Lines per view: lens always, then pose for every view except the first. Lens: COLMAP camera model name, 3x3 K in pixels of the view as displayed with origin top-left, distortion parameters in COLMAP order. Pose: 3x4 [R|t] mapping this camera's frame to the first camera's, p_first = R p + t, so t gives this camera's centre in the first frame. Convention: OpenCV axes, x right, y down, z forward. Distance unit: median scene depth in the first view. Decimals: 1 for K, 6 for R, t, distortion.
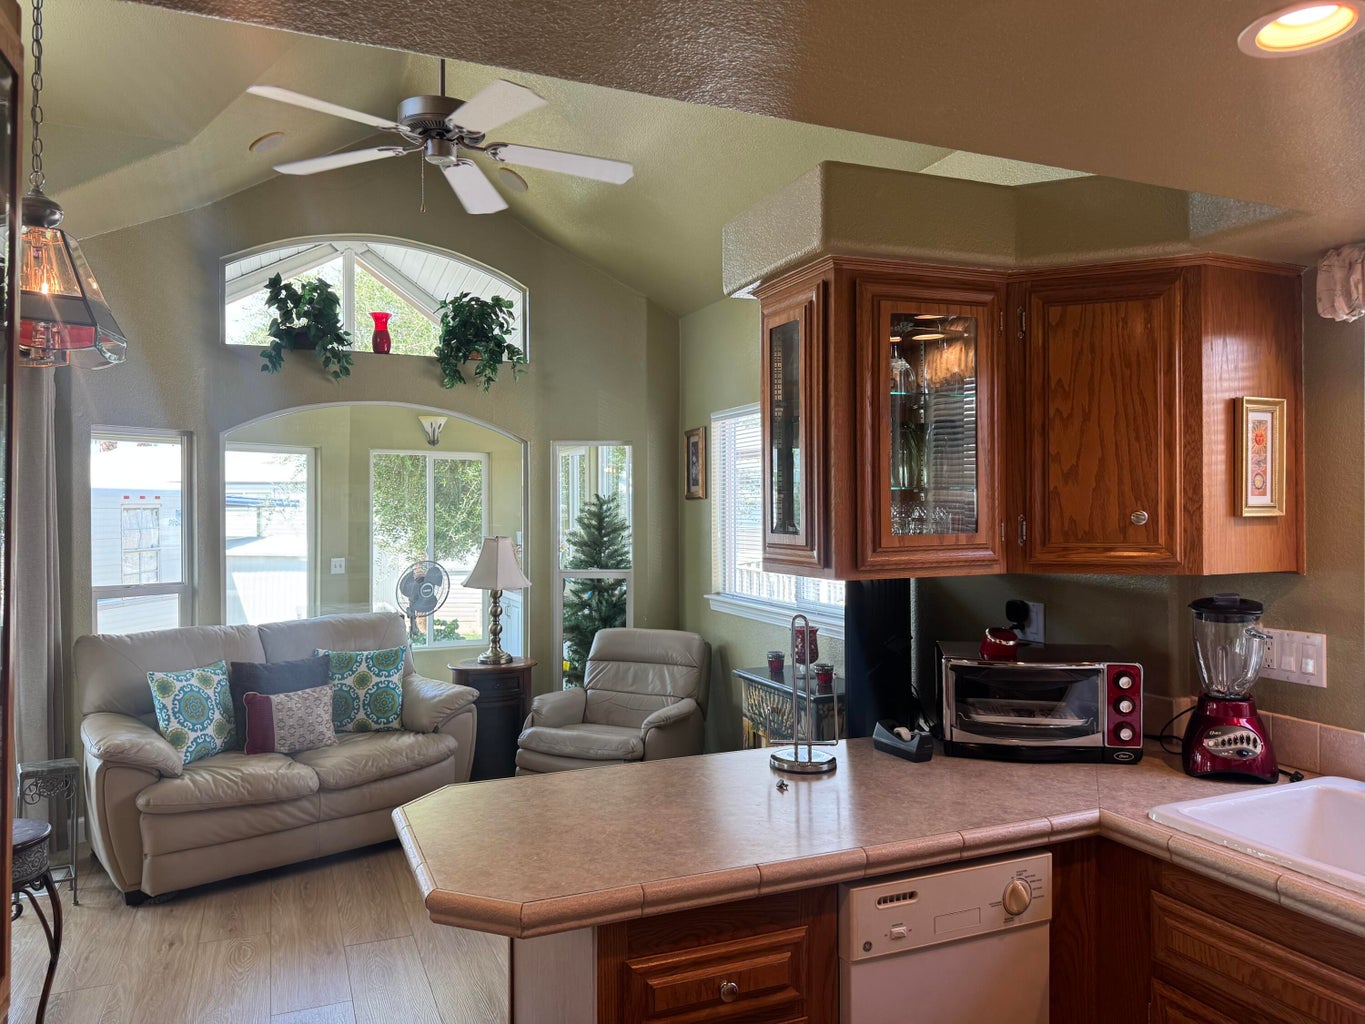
lens RADIAL K [[957.1, 0, 675.8], [0, 957.1, 518.8], [0, 0, 1]] dist [0.085130, -0.135737]
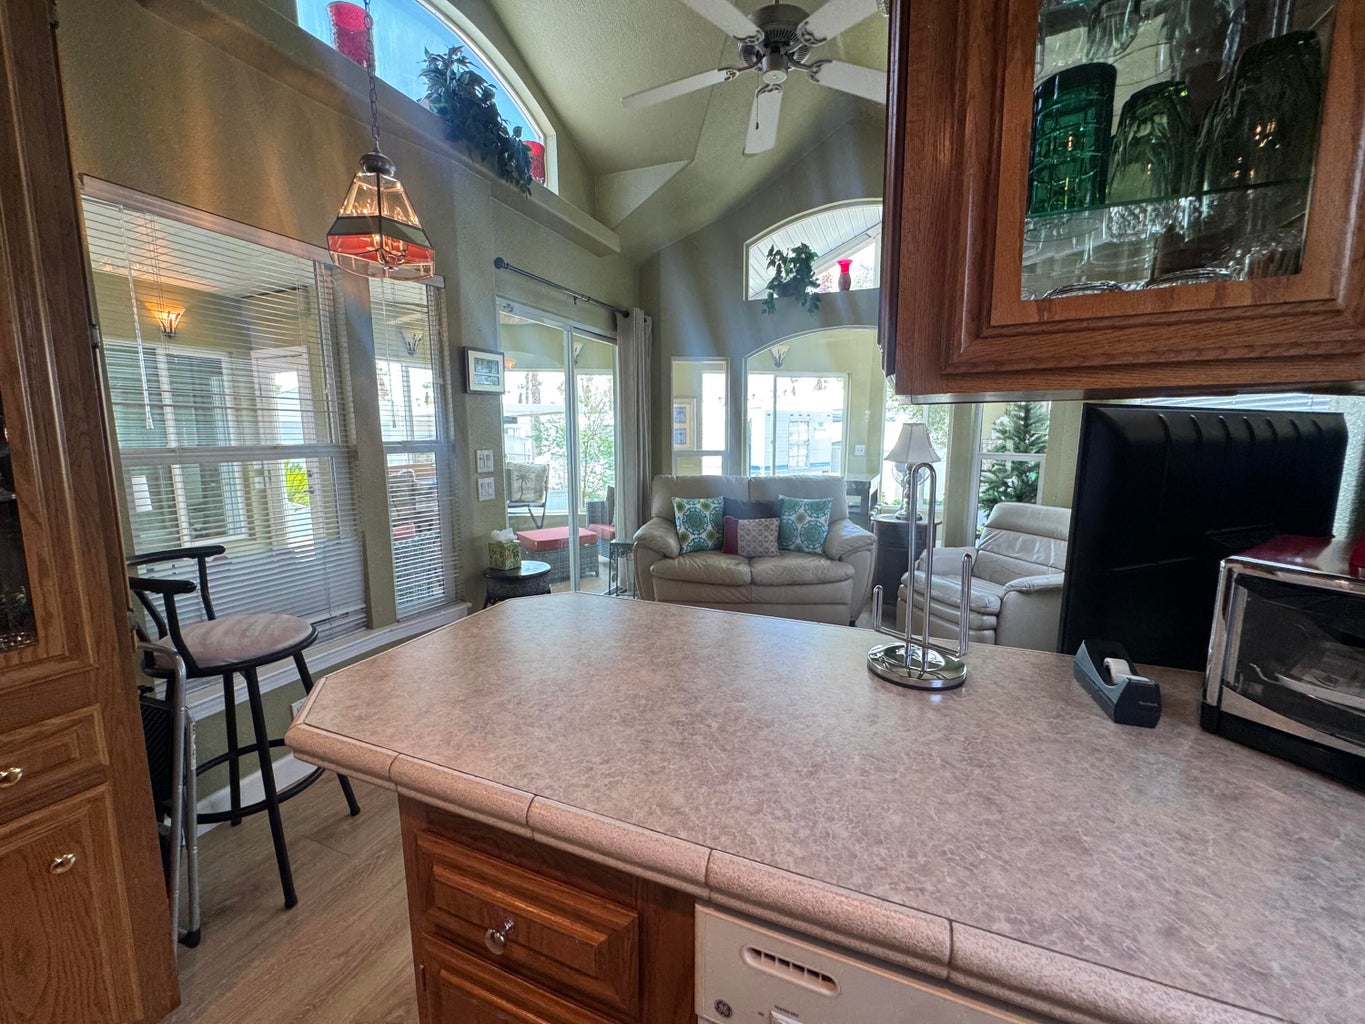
lens RADIAL K [[545.9, 0, 682.5], [0, 545.9, 512.0], [0, 0, 1]] dist [-0.008995, 0.002054]
pose [[0.701261, 0.106901, -0.704844, 0.129773], [-0.006848, 0.989658, 0.143284, 0.036653], [0.712872, -0.095653, 0.694740, 0.272767]]
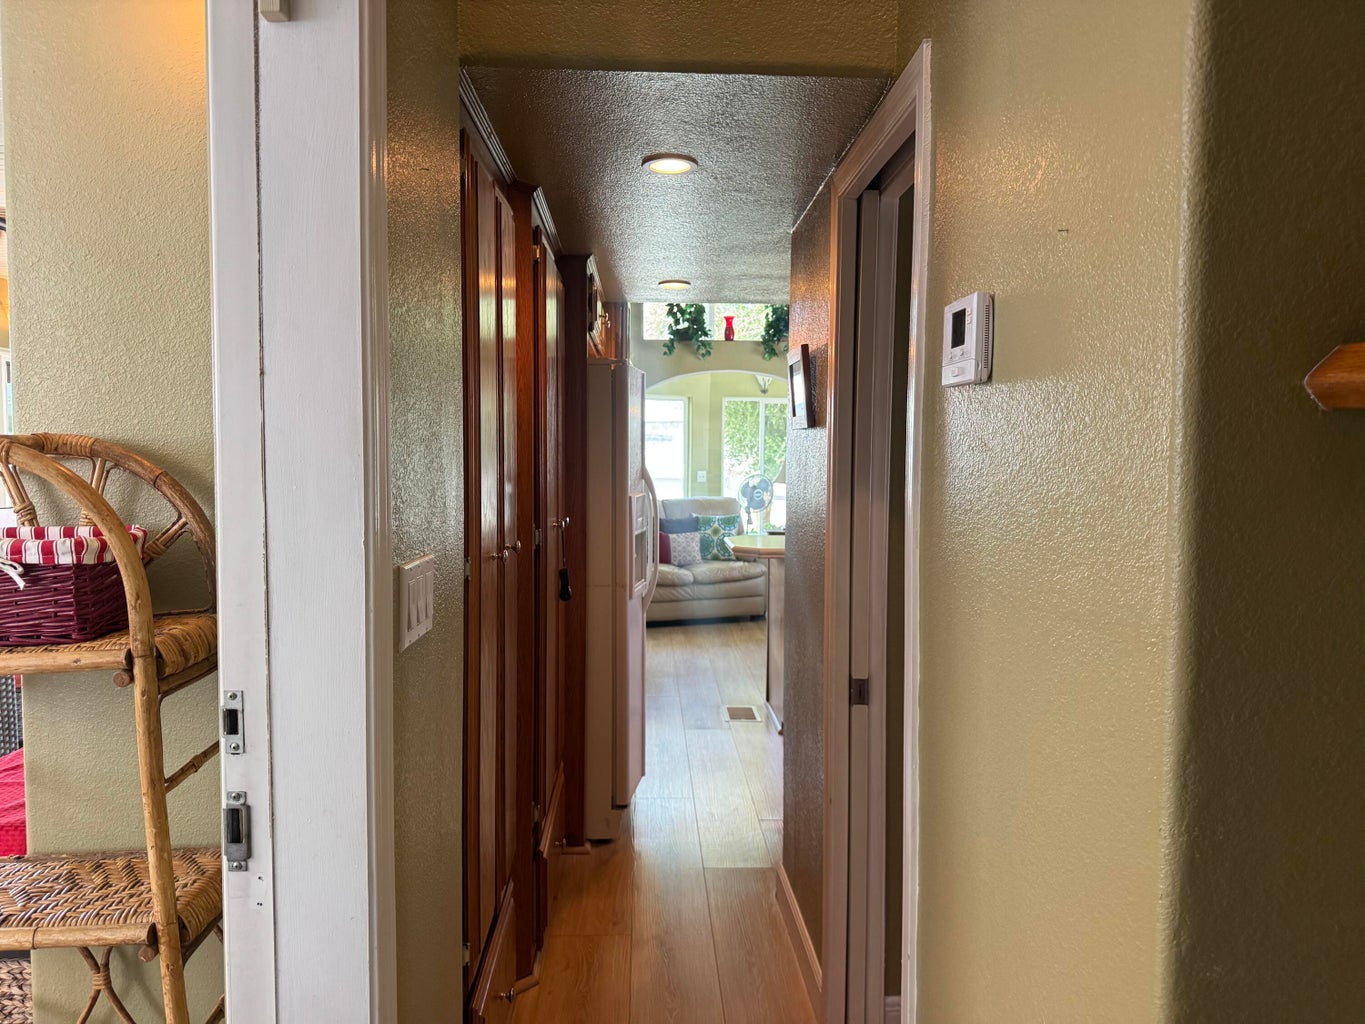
lens RADIAL K [[957.1, 0, 675.8], [0, 957.1, 518.8], [0, 0, 1]] dist [0.085130, -0.135737]
pose [[0.936408, 0.029783, -0.349647, 0.205835], [-0.008351, 0.998001, 0.062644, 0.033116], [0.350814, -0.055740, 0.934785, -0.623054]]
